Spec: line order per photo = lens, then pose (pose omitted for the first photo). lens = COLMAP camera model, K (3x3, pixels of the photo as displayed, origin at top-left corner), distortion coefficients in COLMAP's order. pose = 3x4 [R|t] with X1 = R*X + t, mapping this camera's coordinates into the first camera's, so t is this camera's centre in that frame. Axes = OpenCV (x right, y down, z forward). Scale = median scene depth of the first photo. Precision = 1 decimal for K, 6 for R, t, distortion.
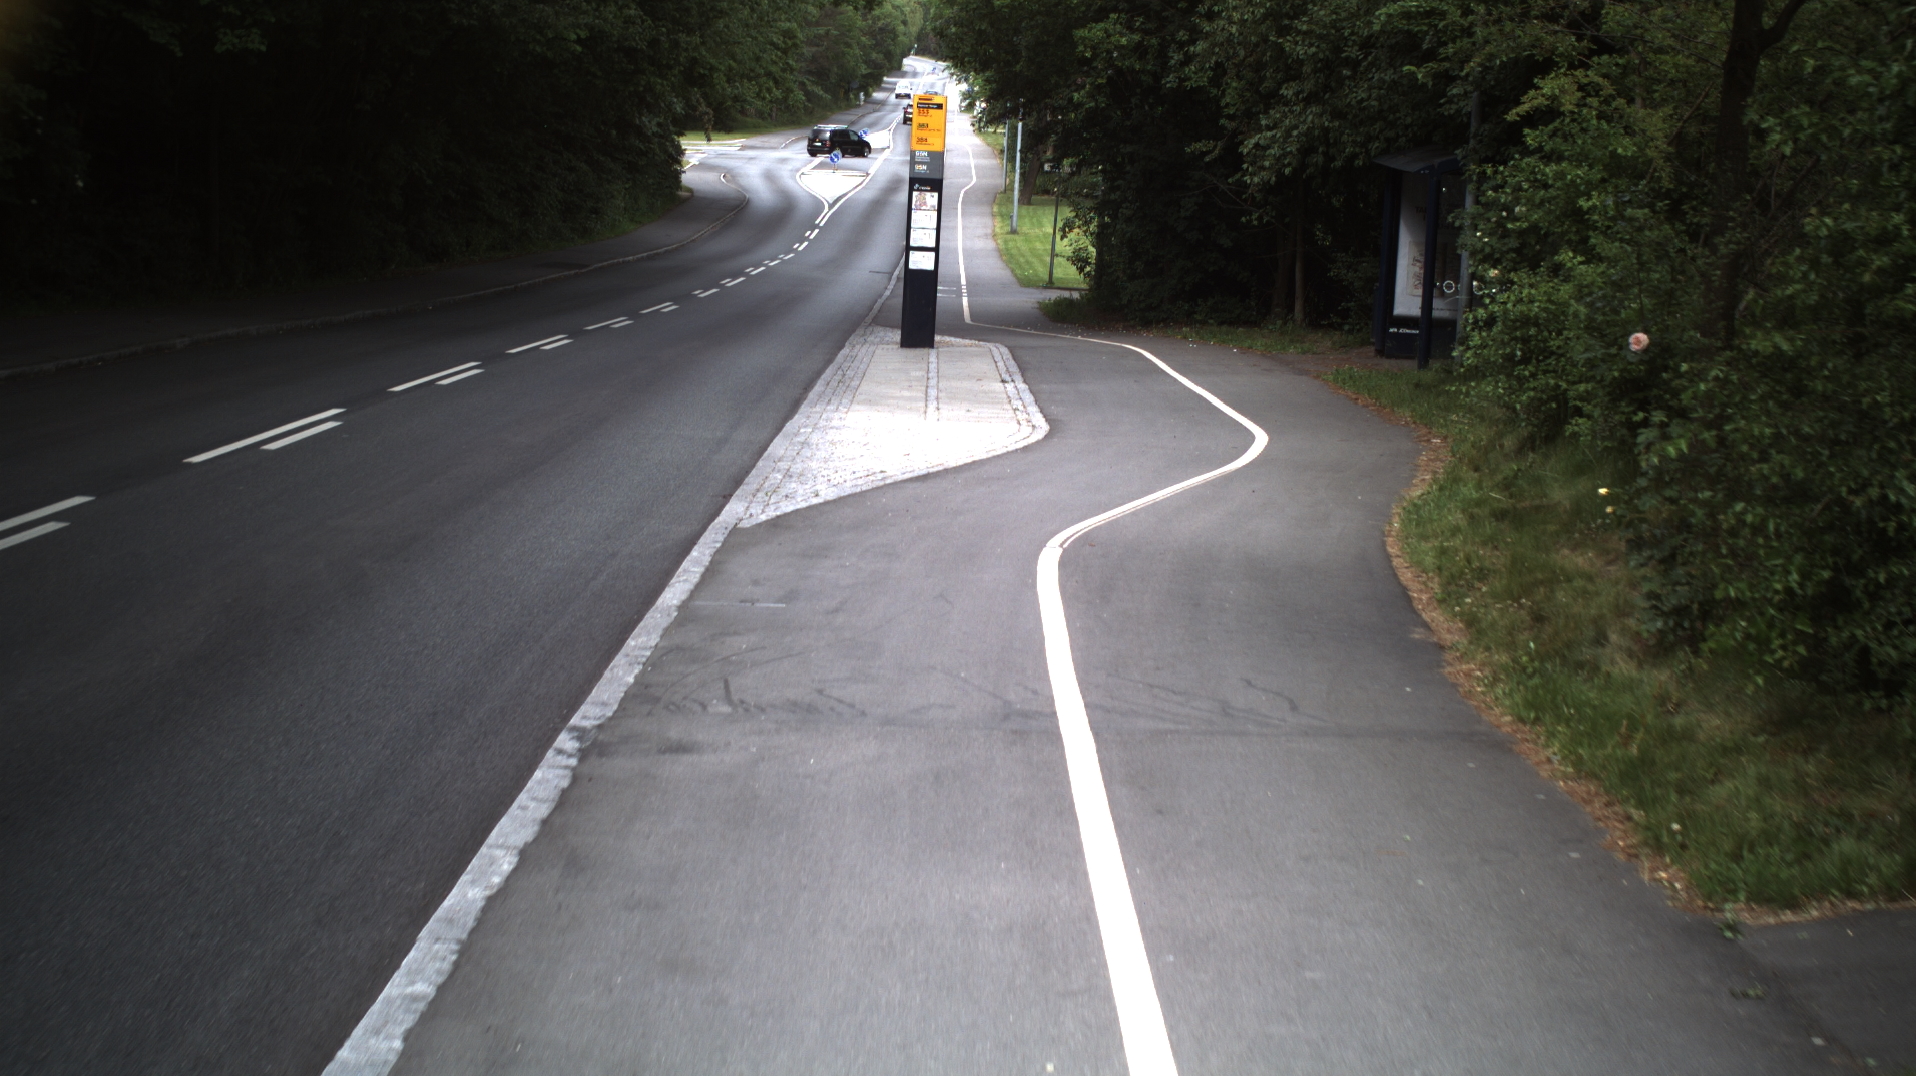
lens RADIAL K [[3438.8, 0, 957.4], [0, 3438.8, 540.0], [0, 0, 1]] dist [-0.270943, 0.000000]
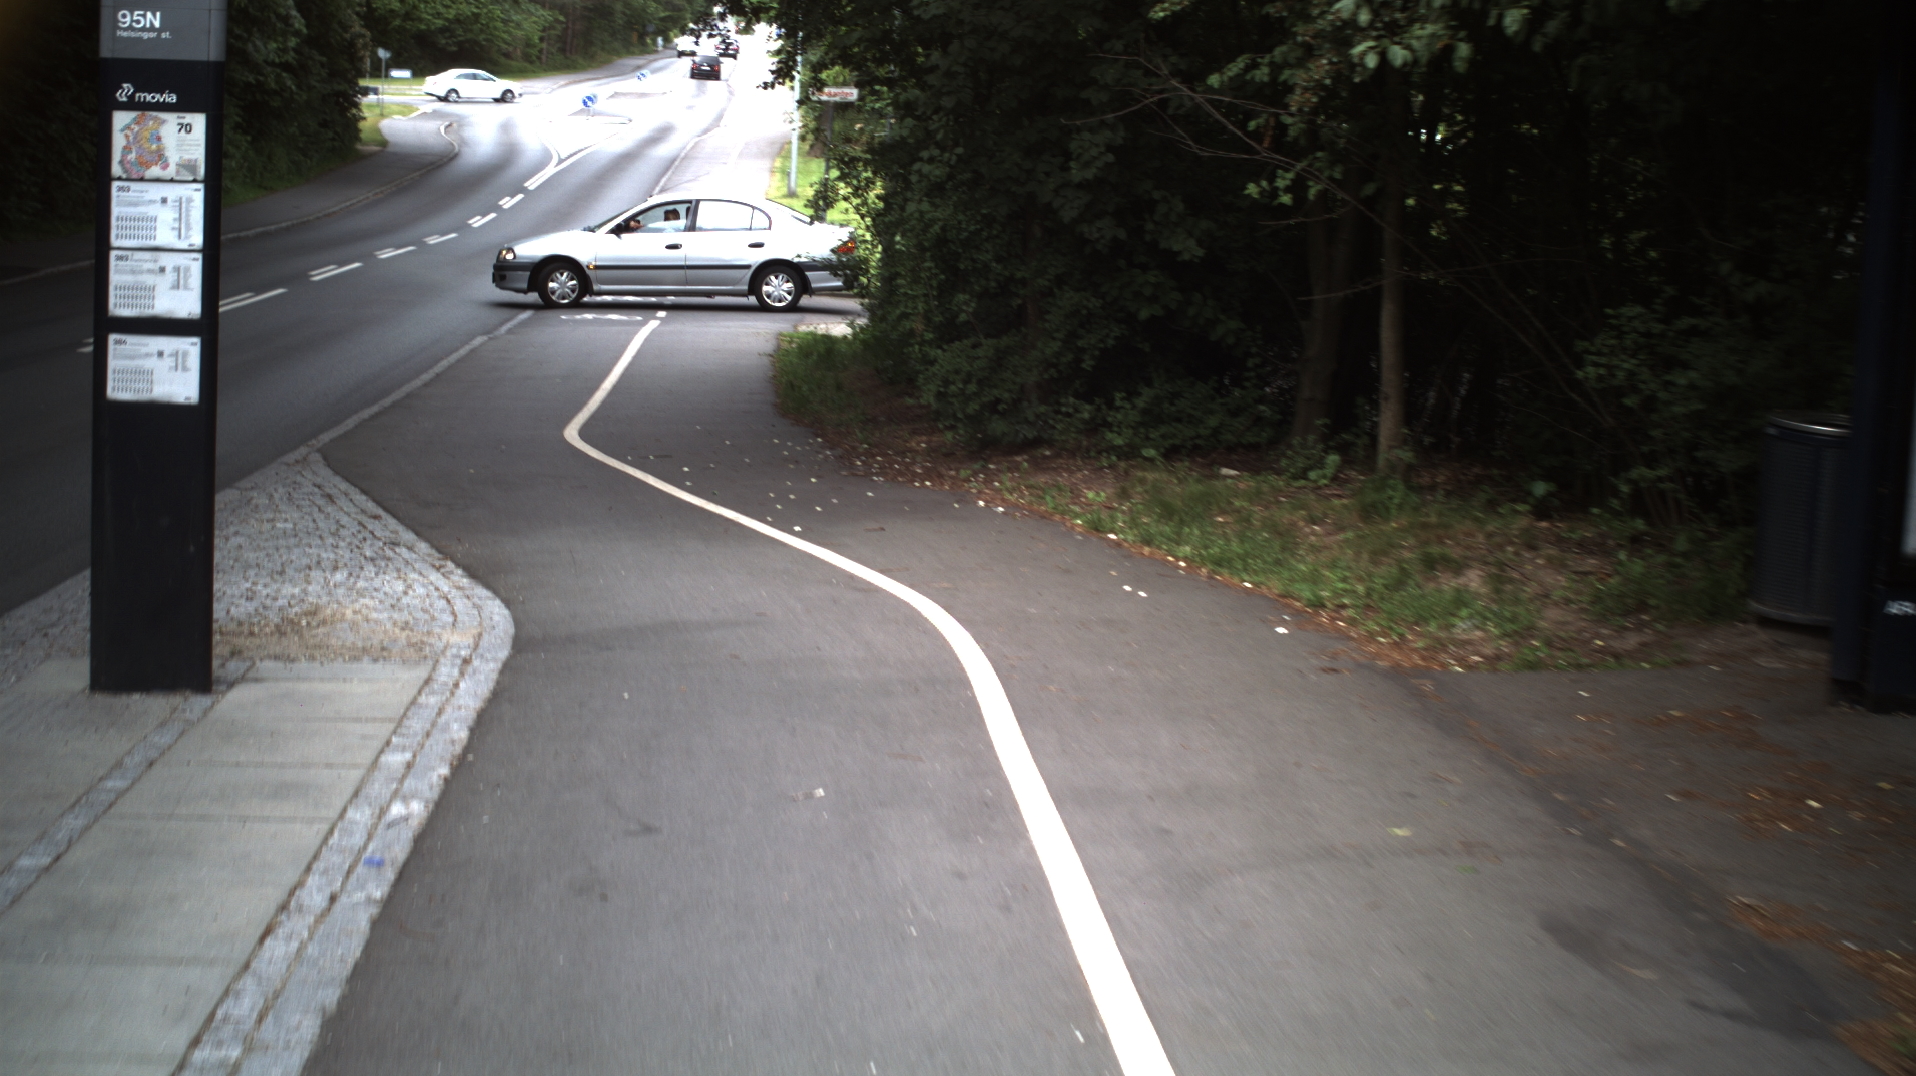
lens RADIAL K [[3438.8, 0, 959.7], [0, 3438.8, 533.4], [0, 0, 1]] dist [-0.270943, 0.000000]
pose [[0.998636, -0.012755, 0.050632, 0.034556], [0.012159, 0.999853, 0.012048, -0.062946], [-0.050778, -0.011416, 0.998645, 0.649305]]
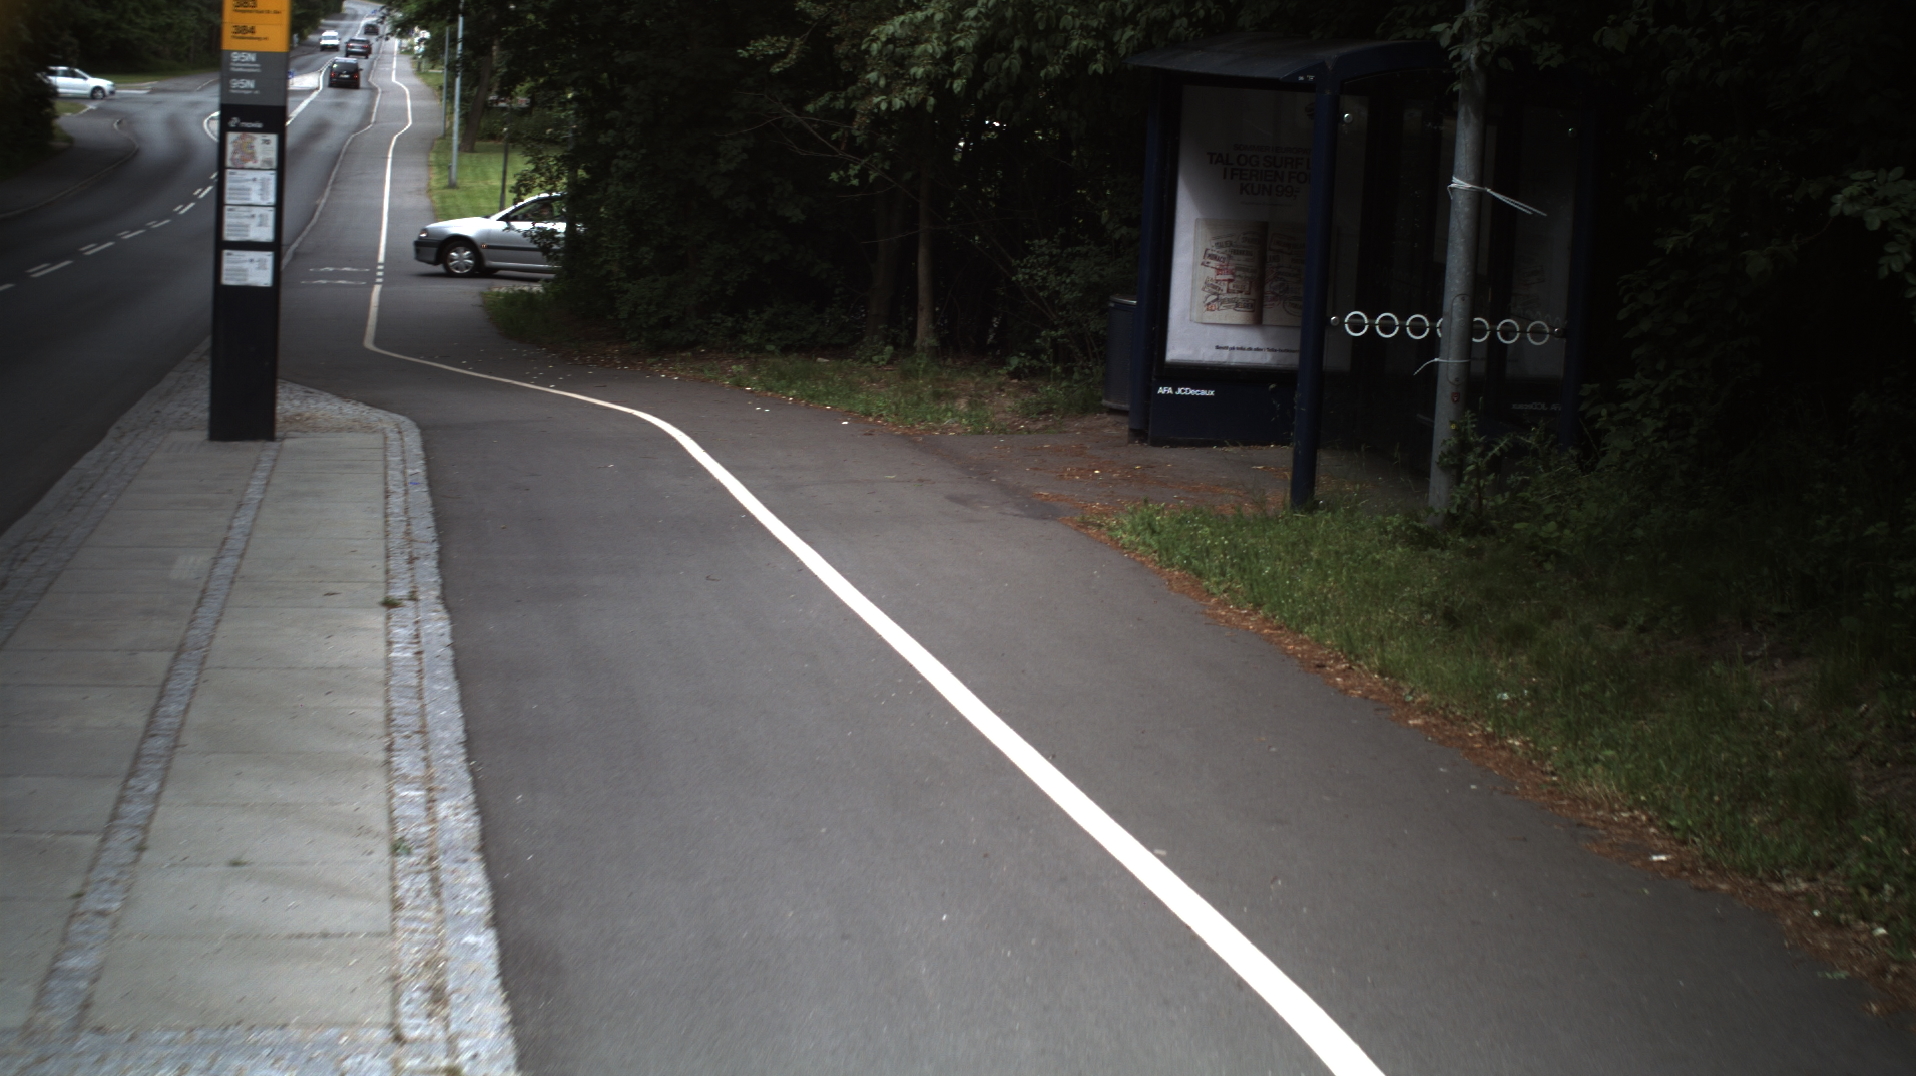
lens RADIAL K [[3438.8, 0, 964.7], [0, 3438.8, 529.0], [0, 0, 1]] dist [-0.270943, 0.000000]
pose [[0.986794, -0.020419, 0.160685, 0.011481], [0.018294, 0.999725, 0.014688, -0.042813], [-0.160941, -0.011555, 0.986896, 0.431542]]
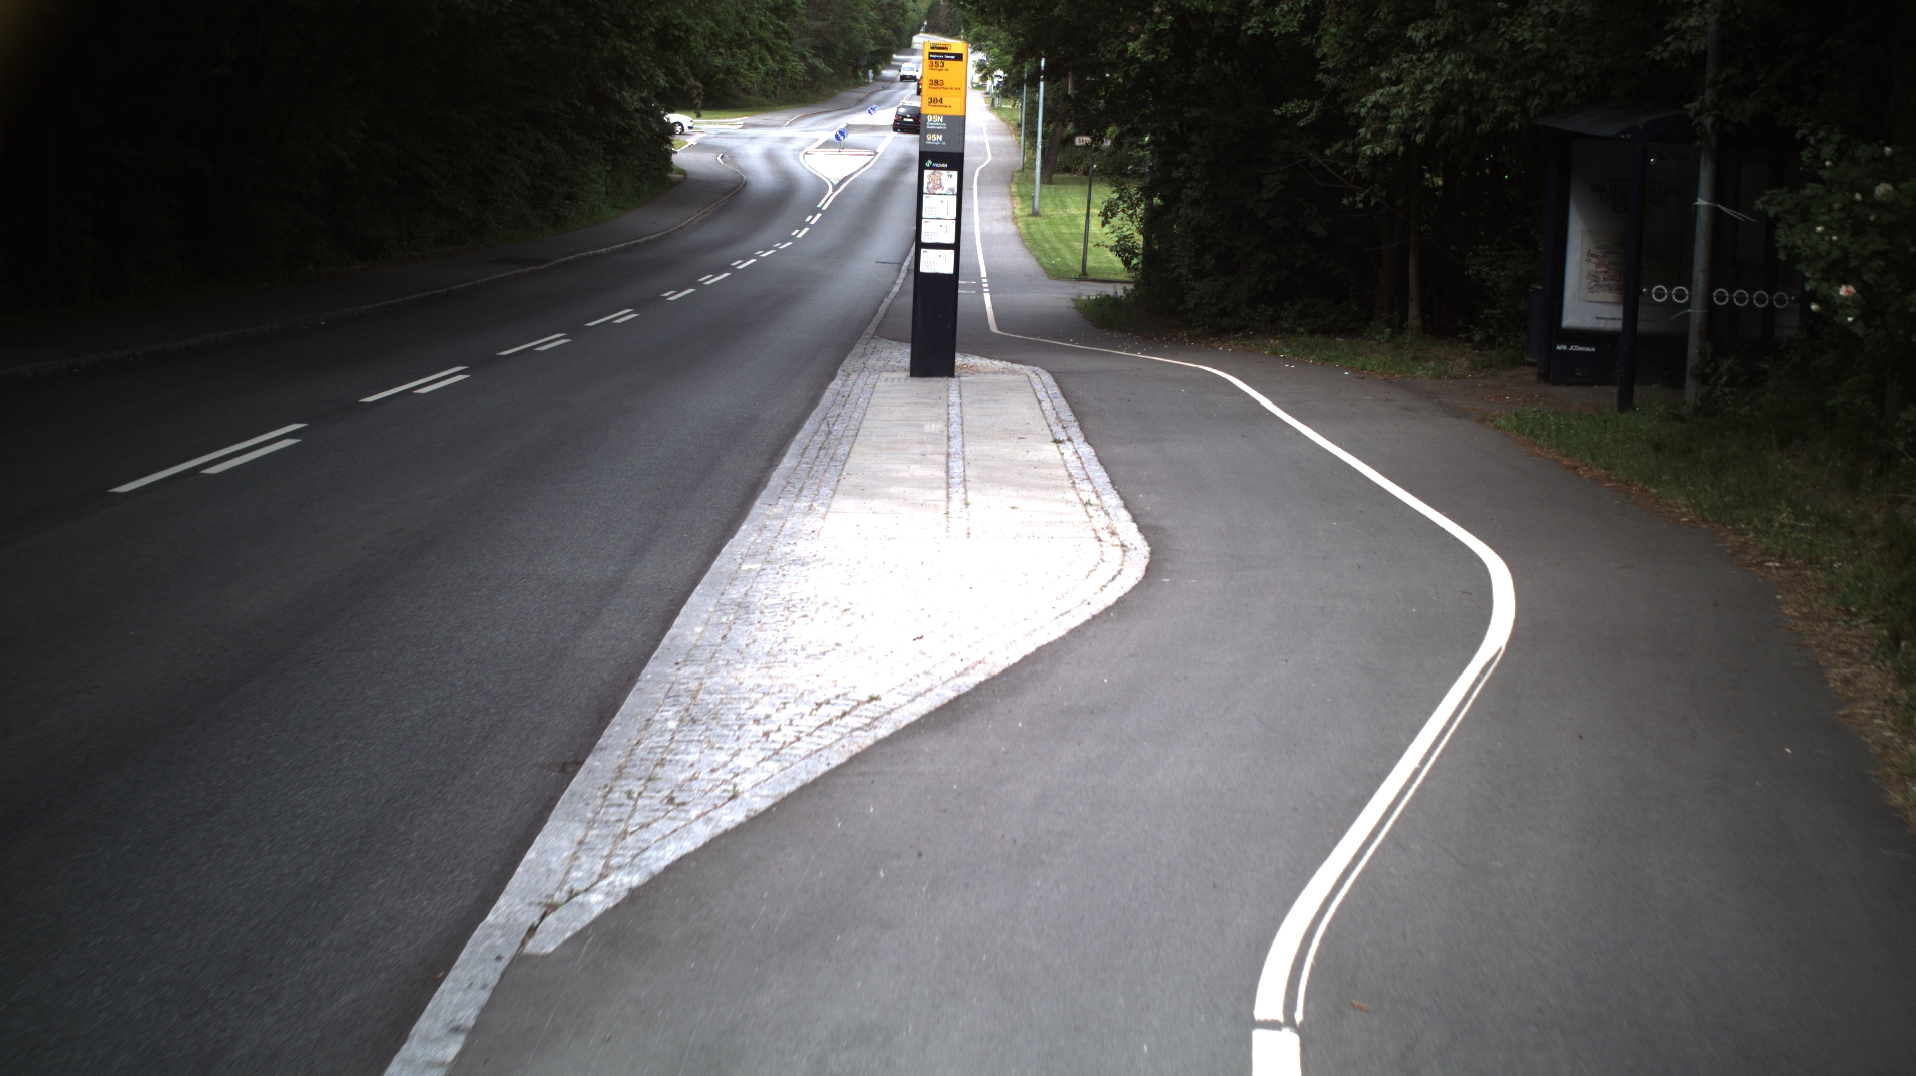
lens RADIAL K [[3438.8, 0, 955.0], [0, 3438.8, 536.5], [0, 0, 1]] dist [-0.270943, 0.000000]
pose [[0.999929, -0.010714, -0.005187, -0.002807], [0.010740, 0.999930, 0.004941, -0.021832], [0.005134, -0.004996, 0.999974, 0.217396]]
